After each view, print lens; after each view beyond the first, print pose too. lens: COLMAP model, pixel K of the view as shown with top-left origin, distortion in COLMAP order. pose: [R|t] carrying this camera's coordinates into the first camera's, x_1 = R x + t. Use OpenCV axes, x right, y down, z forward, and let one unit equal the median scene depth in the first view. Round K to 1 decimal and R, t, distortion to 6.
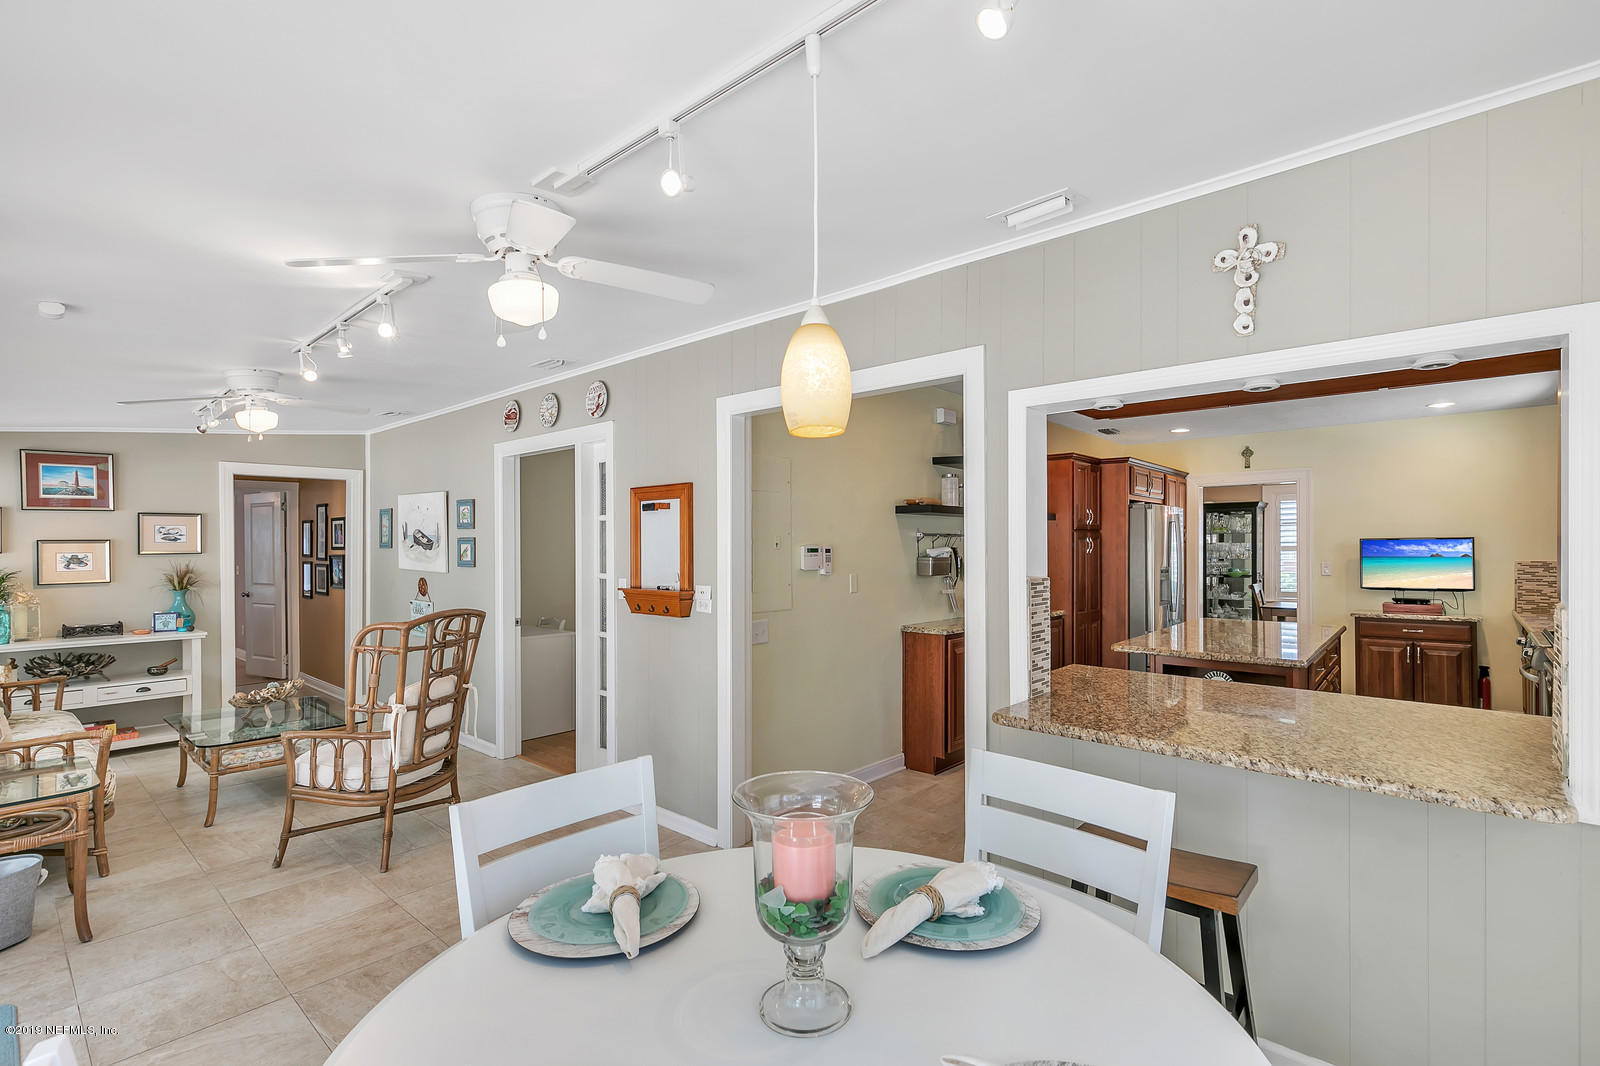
lens RADIAL K [[734.1, 0, 797.7], [0, 734.1, 537.0], [0, 0, 1]] dist [0.001132, -0.000026]
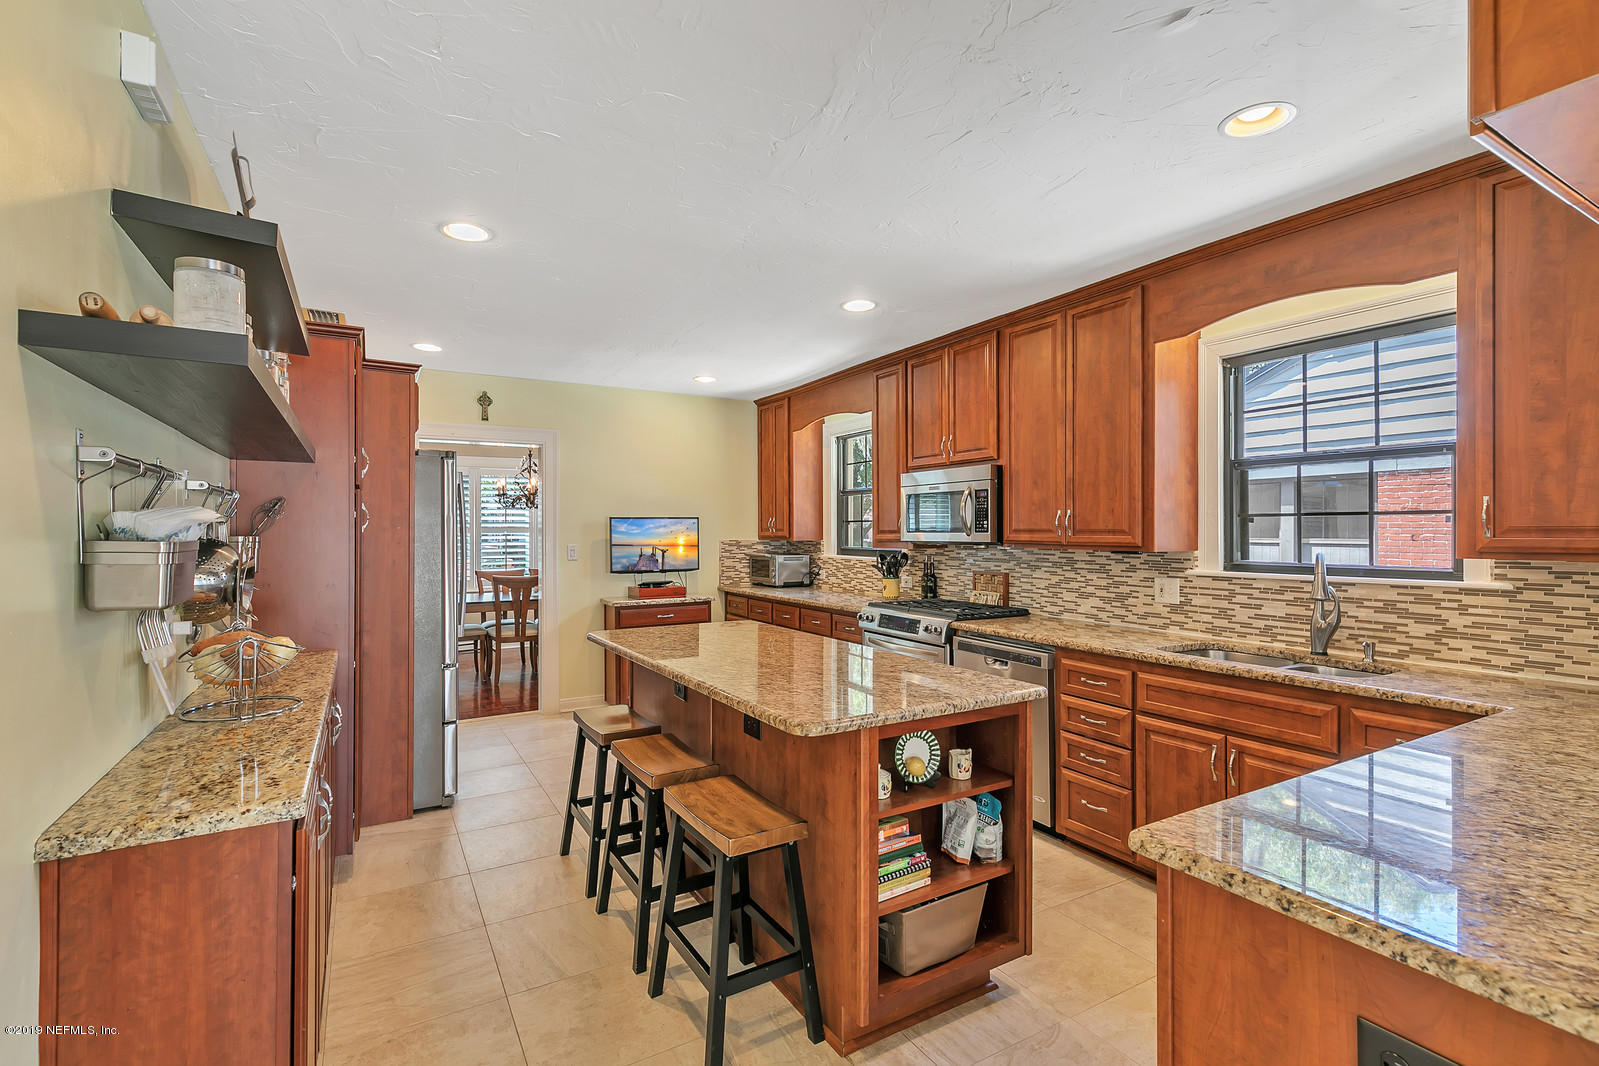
lens RADIAL K [[733.7, 0, 797.2], [0, 733.7, 537.0], [0, 0, 1]] dist [0.001132, -0.000026]
pose [[0.305108, -0.004402, 0.952308, -0.003254], [-0.012053, 0.999891, 0.008483, 0.017840], [-0.952242, -0.014066, 0.305022, 0.573892]]
